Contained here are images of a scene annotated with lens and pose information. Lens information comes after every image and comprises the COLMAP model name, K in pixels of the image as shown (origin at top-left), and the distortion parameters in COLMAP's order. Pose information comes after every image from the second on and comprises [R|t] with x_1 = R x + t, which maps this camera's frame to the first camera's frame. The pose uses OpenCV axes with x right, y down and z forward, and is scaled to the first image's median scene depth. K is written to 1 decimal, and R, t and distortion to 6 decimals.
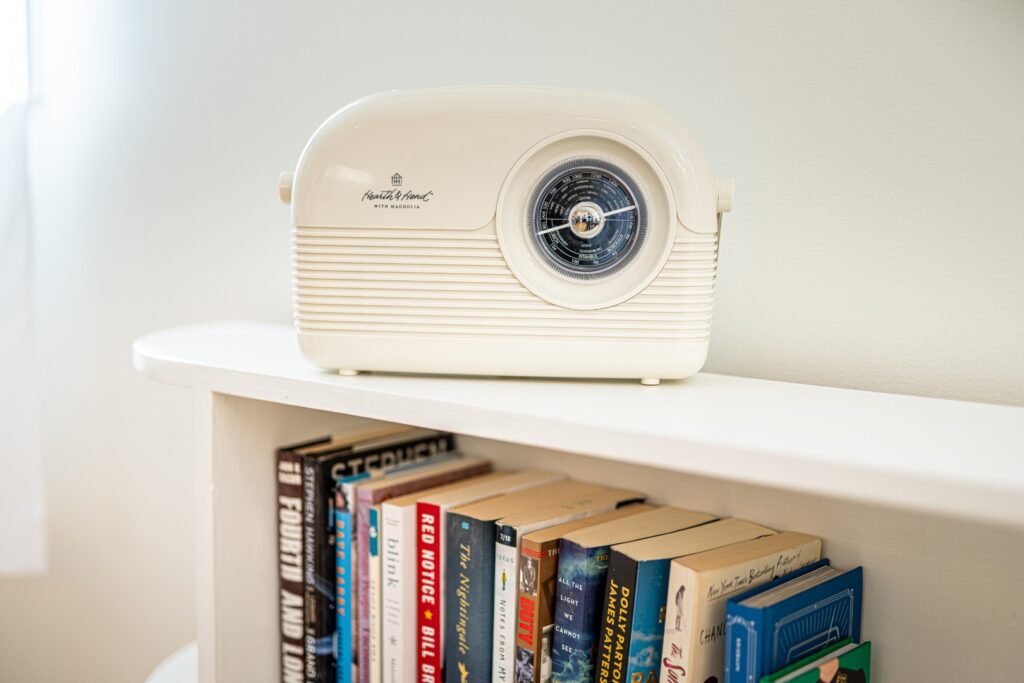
lens RADIAL K [[1450.1, 0, 513.9], [0, 1450.1, 342.7], [0, 0, 1]] dist [-0.017429, 0.000000]
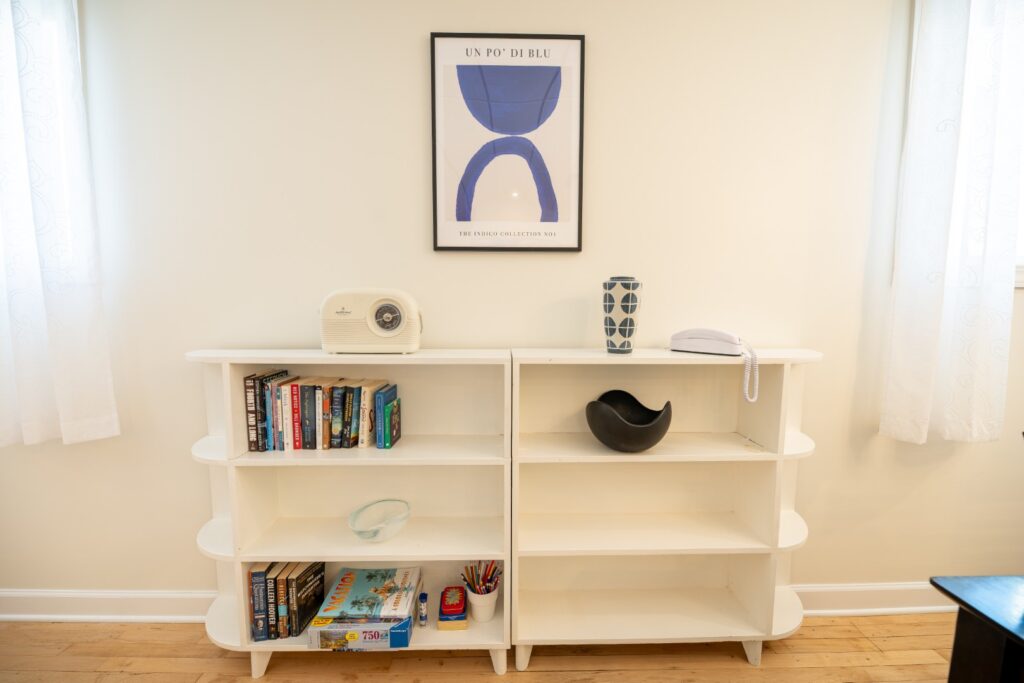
lens RADIAL K [[414.0, 0, 516.0], [0, 414.0, 342.6], [0, 0, 1]] dist [-0.013101, -0.000643]
pose [[0.760213, -0.064770, 0.646437, -0.333397], [0.079273, 0.996831, 0.006652, 0.031830], [-0.644819, 0.046188, 0.762939, -0.341369]]
